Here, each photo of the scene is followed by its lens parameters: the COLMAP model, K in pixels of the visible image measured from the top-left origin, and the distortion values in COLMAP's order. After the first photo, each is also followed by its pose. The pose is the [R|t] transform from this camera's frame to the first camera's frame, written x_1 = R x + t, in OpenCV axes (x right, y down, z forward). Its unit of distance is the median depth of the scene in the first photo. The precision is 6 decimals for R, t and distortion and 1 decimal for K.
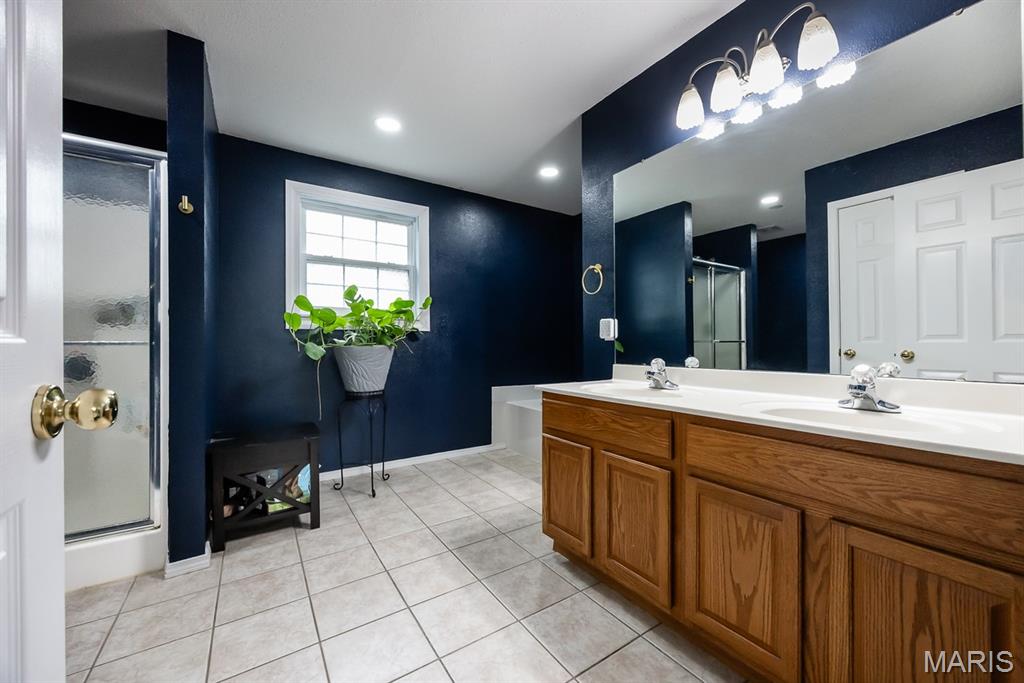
lens RADIAL K [[405.3, 0, 514.1], [0, 405.3, 342.5], [0, 0, 1]] dist [-0.008247, -0.000060]
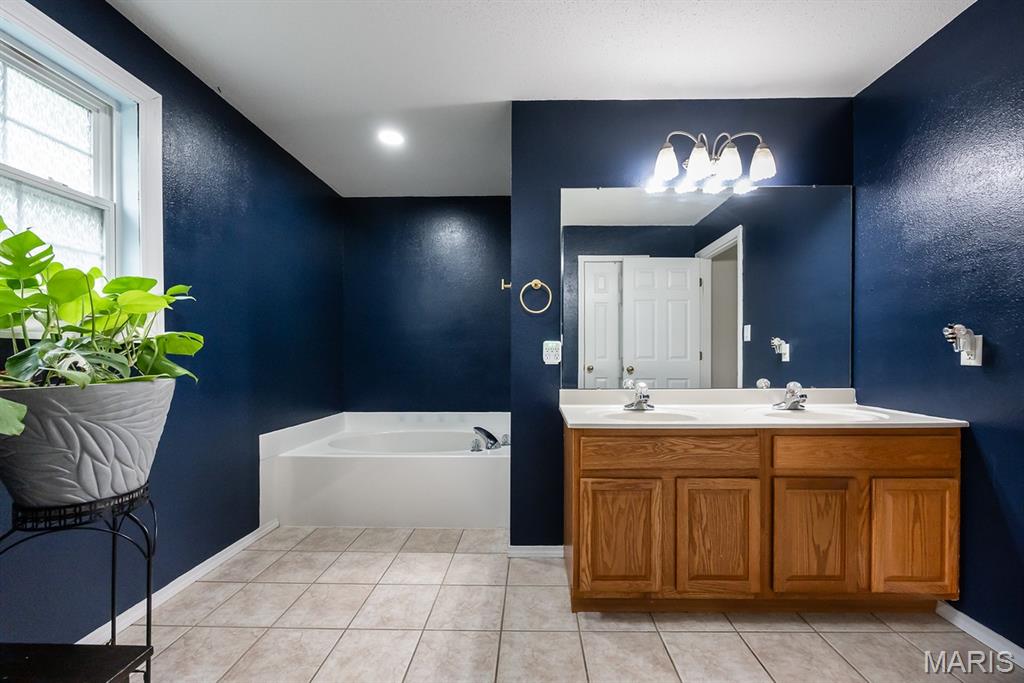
lens RADIAL K [[412.5, 0, 516.1], [0, 412.5, 355.9], [0, 0, 1]] dist [-0.007240, 0.000088]
pose [[0.554665, -0.001837, 0.832071, -0.790606], [-0.004635, 0.999975, 0.005297, -0.036534], [-0.832061, -0.006795, 0.554643, 0.714523]]
